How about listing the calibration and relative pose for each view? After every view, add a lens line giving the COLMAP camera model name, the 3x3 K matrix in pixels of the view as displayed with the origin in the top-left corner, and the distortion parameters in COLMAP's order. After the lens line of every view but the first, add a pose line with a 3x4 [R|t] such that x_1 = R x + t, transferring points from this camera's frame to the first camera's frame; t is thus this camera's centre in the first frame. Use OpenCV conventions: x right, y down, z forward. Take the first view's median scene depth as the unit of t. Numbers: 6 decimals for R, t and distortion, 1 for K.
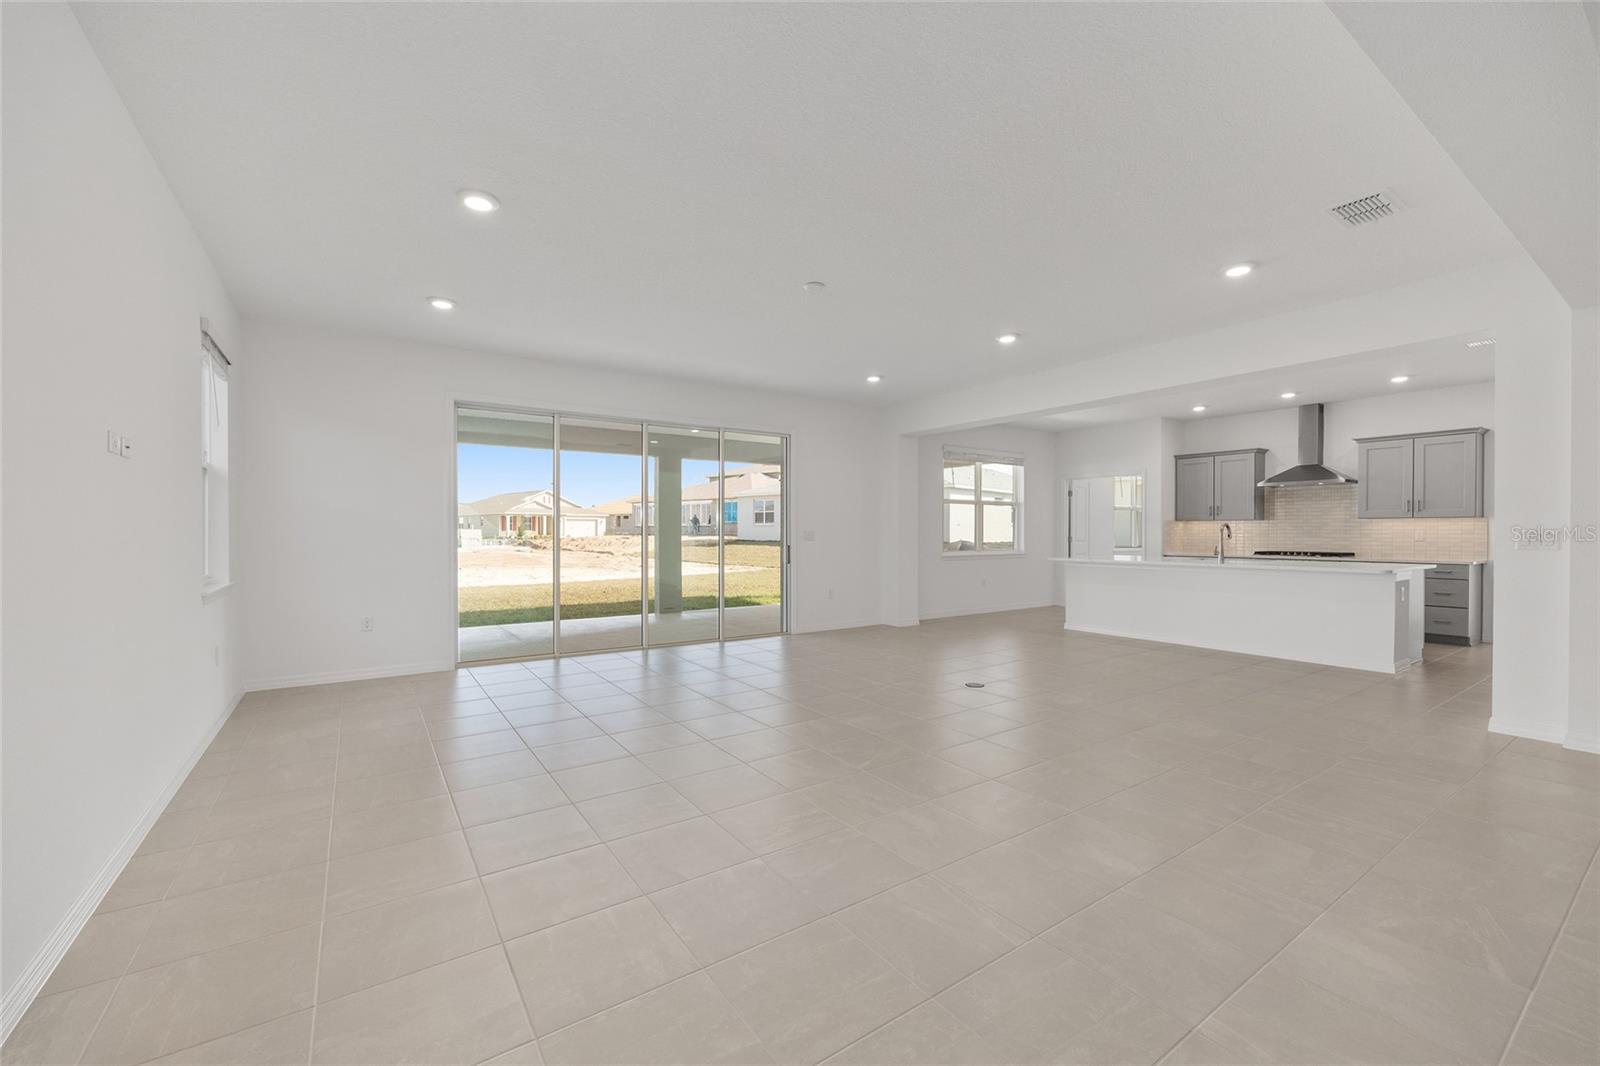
lens RADIAL K [[642.9, 0, 794.4], [0, 642.9, 536.1], [0, 0, 1]] dist [0.000123, 0.000231]
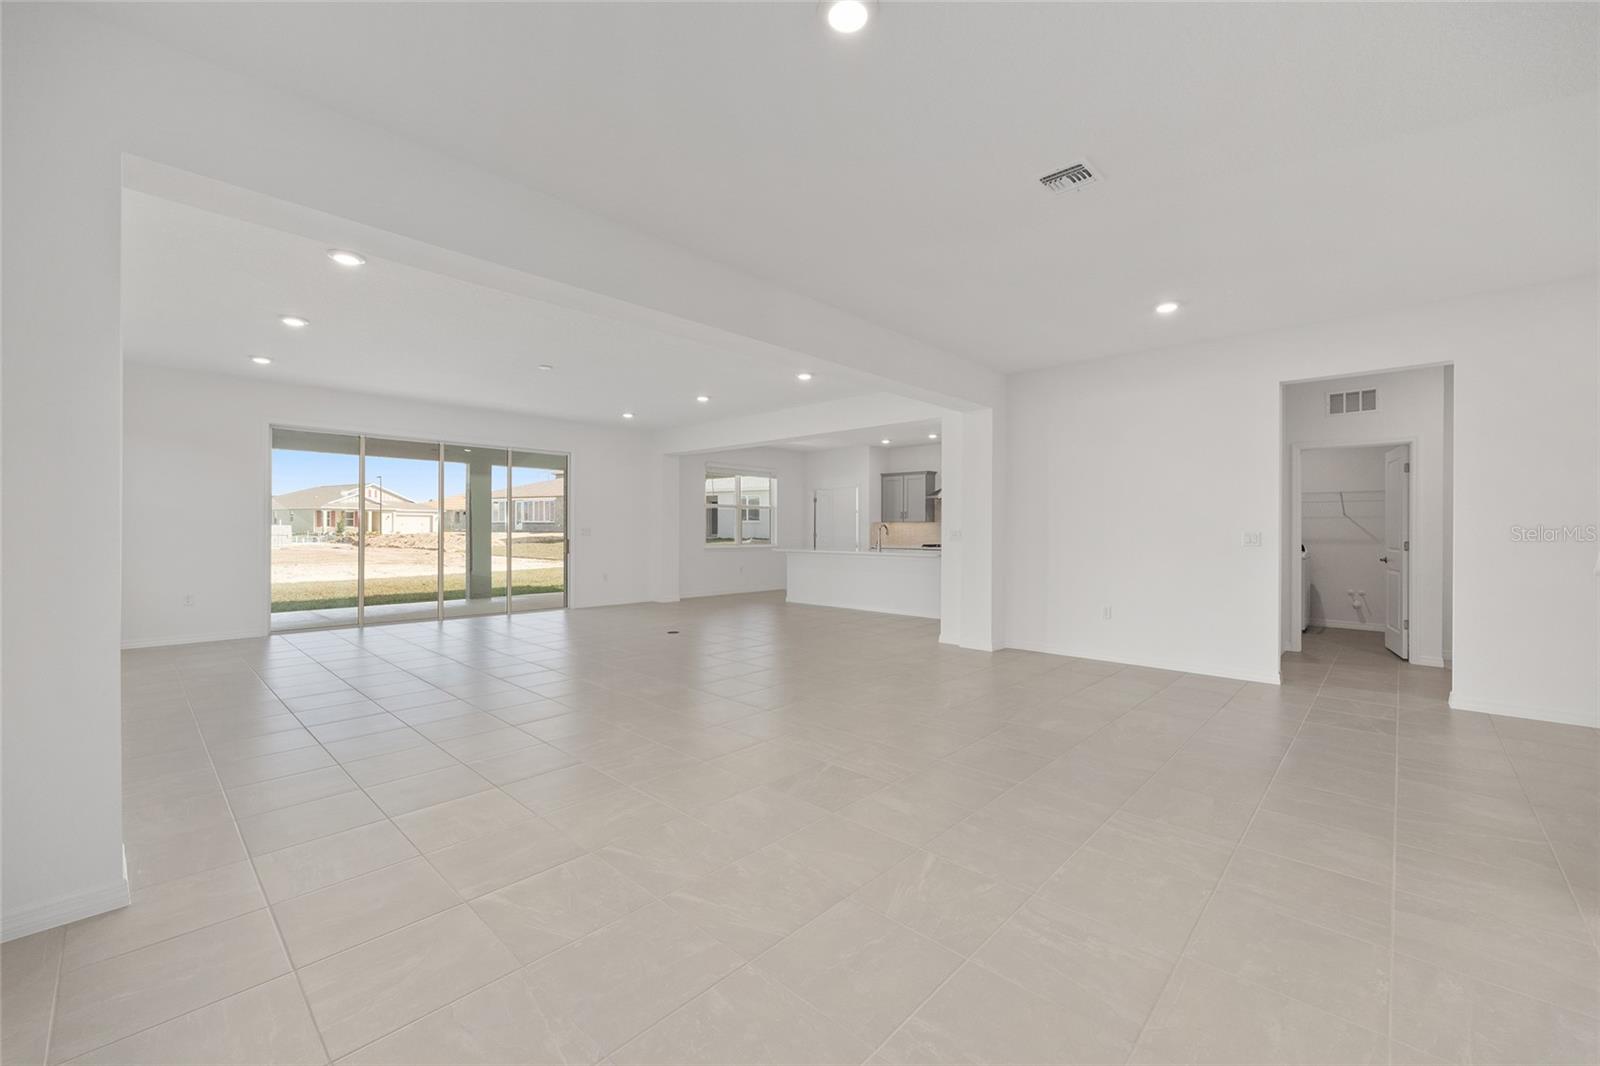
lens RADIAL K [[642.9, 0, 797.1], [0, 642.9, 533.5], [0, 0, 1]] dist [0.000123, 0.000231]
pose [[0.977194, 0.003618, 0.212319, 0.131365], [-0.003453, 0.999993, -0.001147, 0.002030], [-0.212322, 0.000388, 0.977200, -0.275926]]
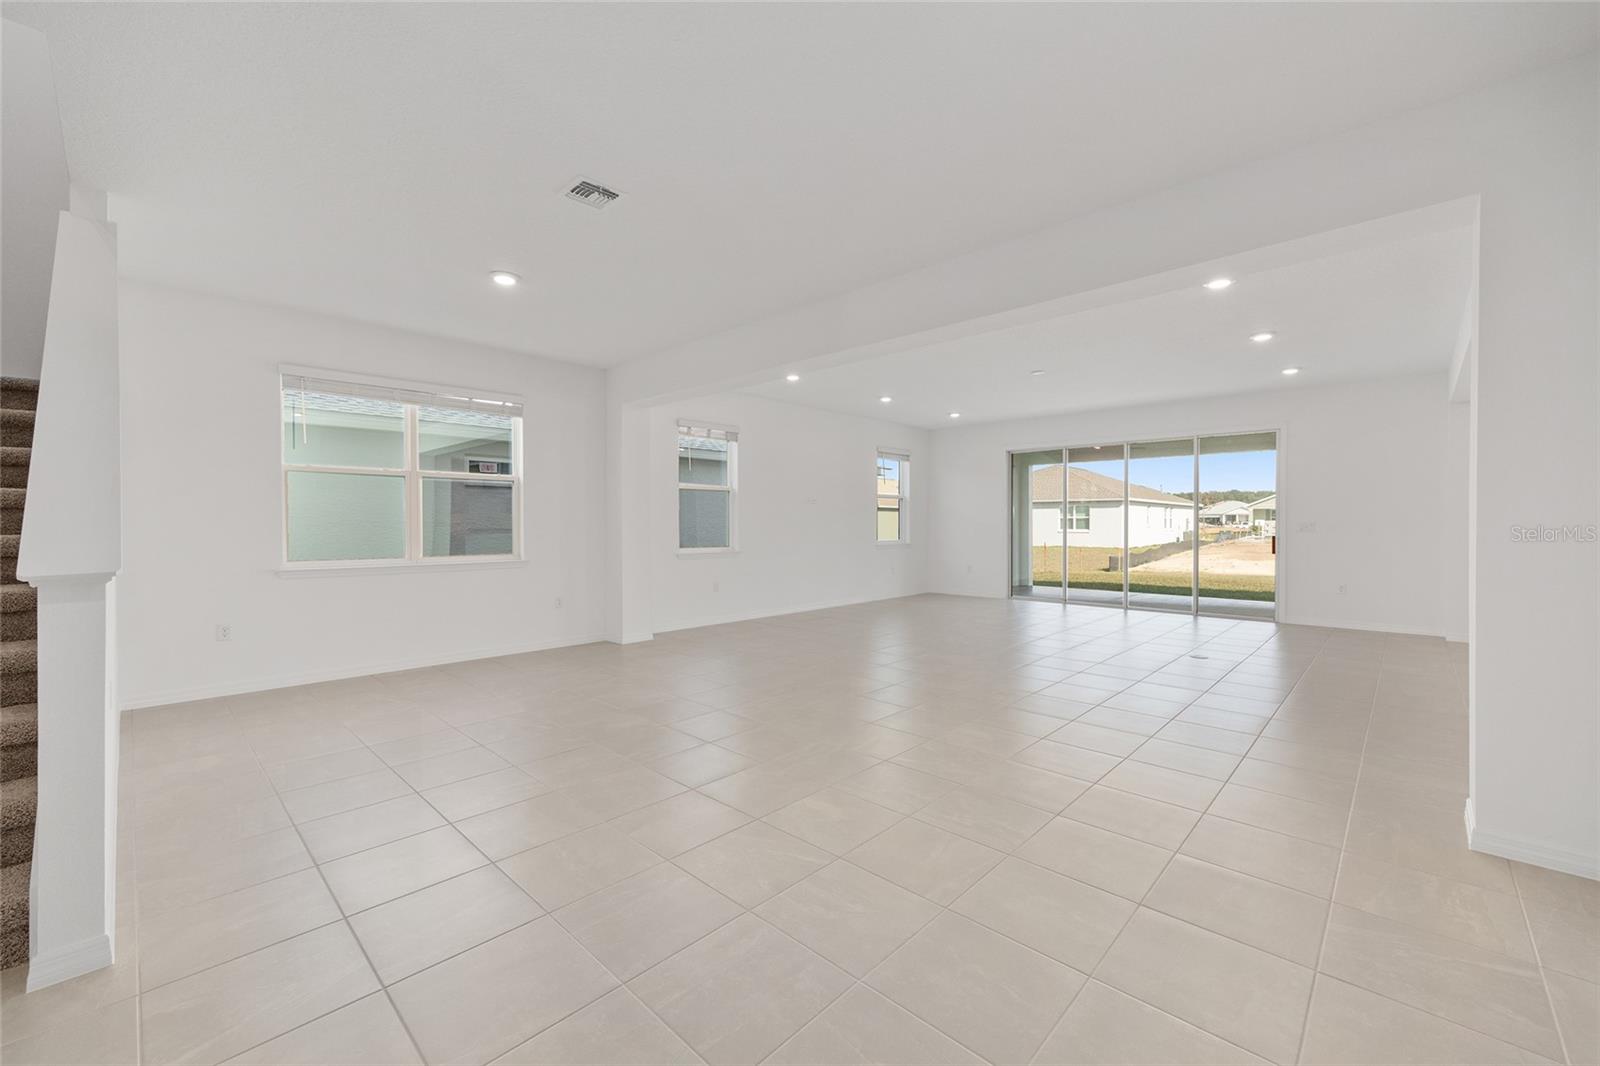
lens RADIAL K [[642.9, 0, 800.8], [0, 642.9, 526.2], [0, 0, 1]] dist [0.000123, 0.000231]
pose [[0.217876, 0.003429, -0.975970, 0.668137], [-0.004767, 0.999986, 0.002449, -0.000028], [0.975965, 0.004119, 0.217889, 0.024745]]
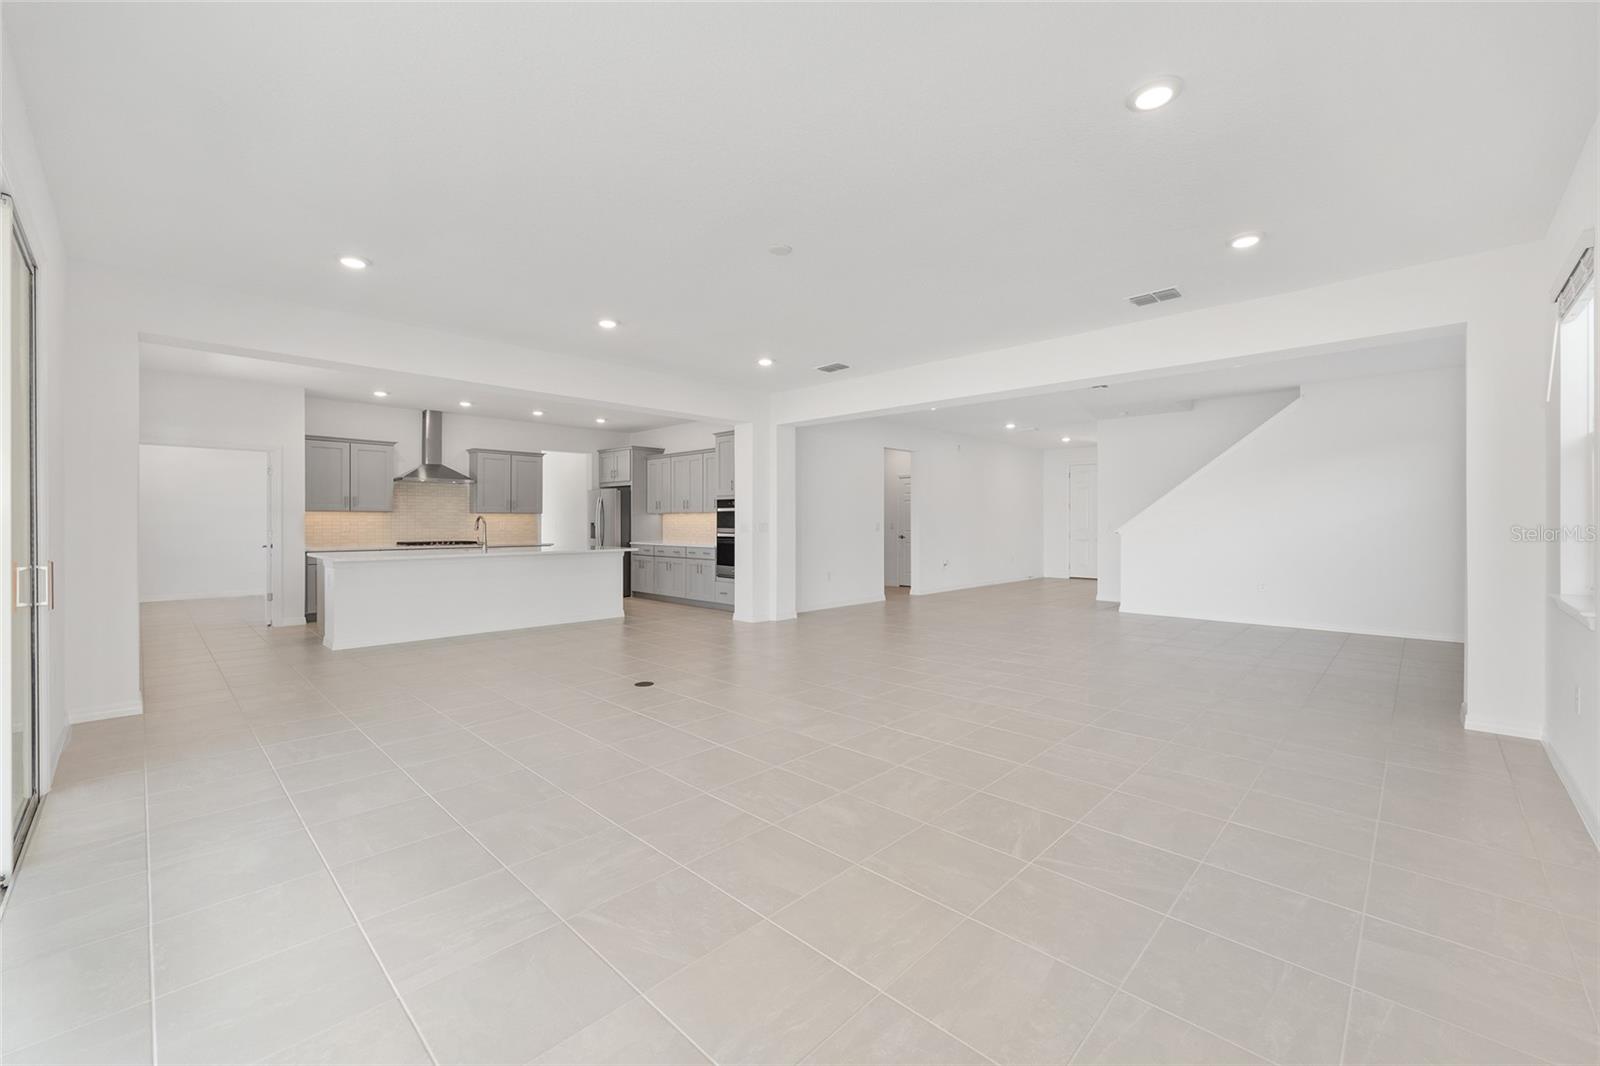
lens RADIAL K [[642.9, 0, 794.7], [0, 642.9, 525.8], [0, 0, 1]] dist [0.000123, 0.000231]
pose [[-0.199984, -0.002826, 0.979795, -0.372513], [0.006893, 0.999967, 0.004291, -0.002989], [-0.979775, 0.007611, -0.199957, 0.520629]]
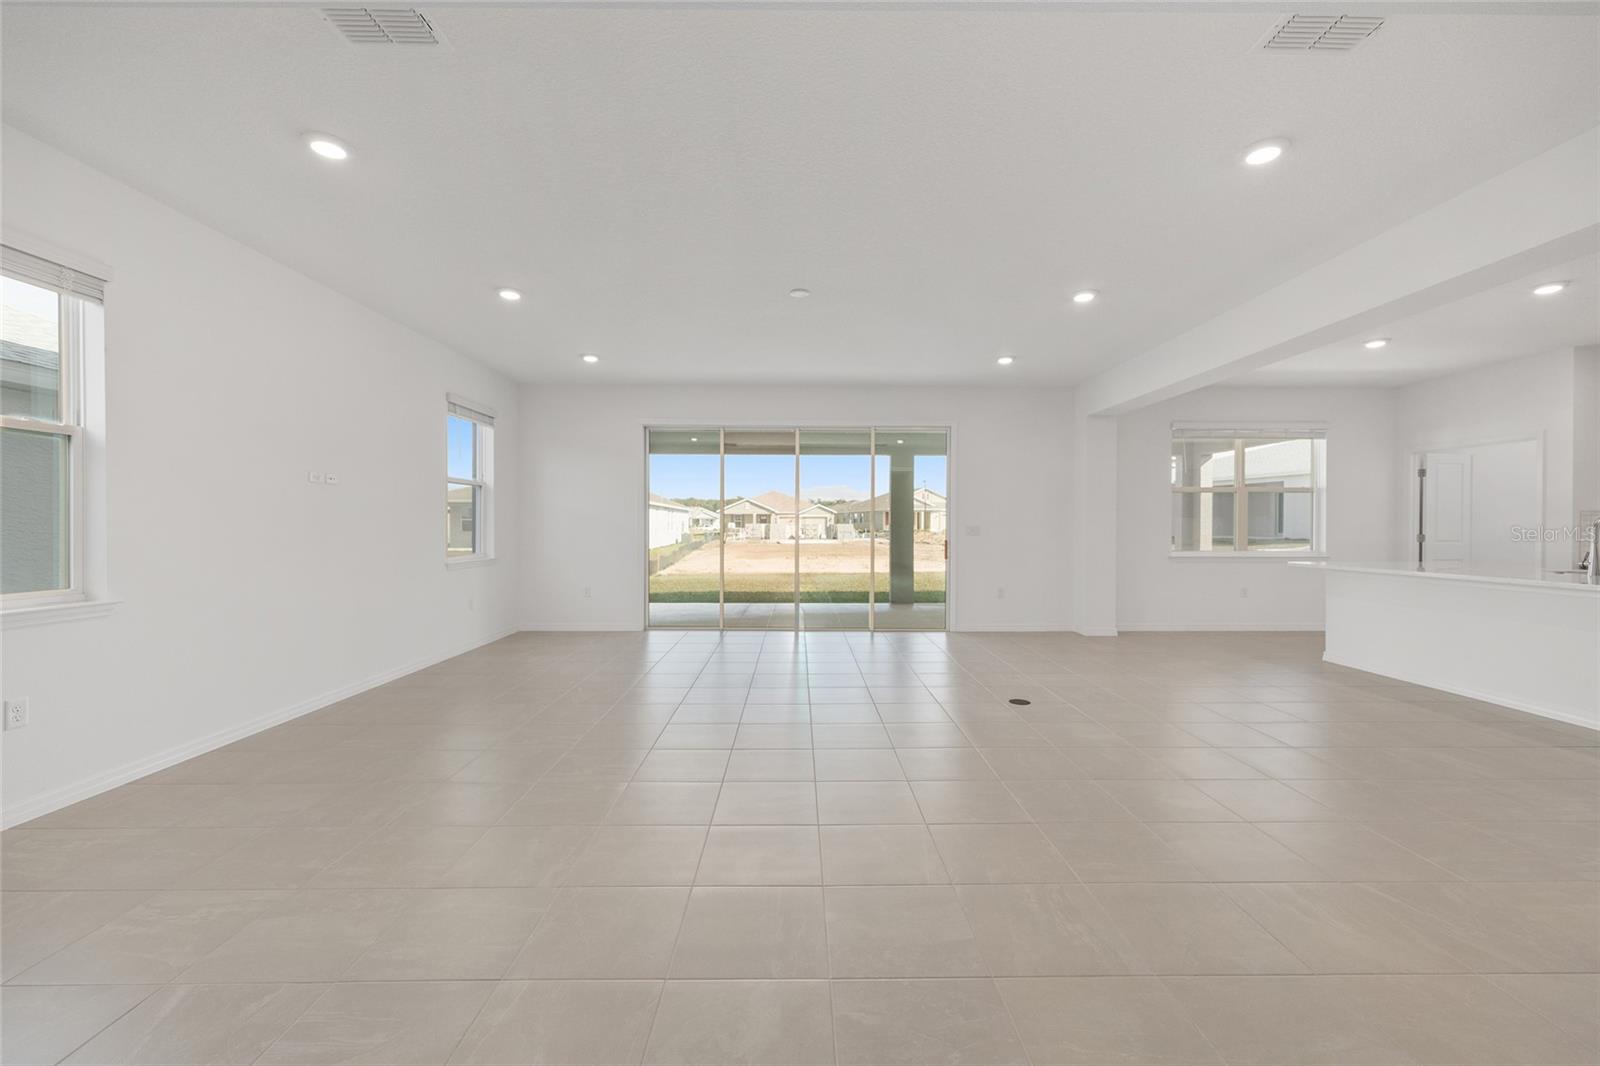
lens RADIAL K [[642.9, 0, 804.8], [0, 642.9, 530.6], [0, 0, 1]] dist [0.000123, 0.000231]
pose [[0.836363, 0.005863, -0.548145, 0.276362], [-0.005846, 0.999981, 0.001776, -0.000883], [0.548145, 0.001719, 0.836382, 0.053923]]
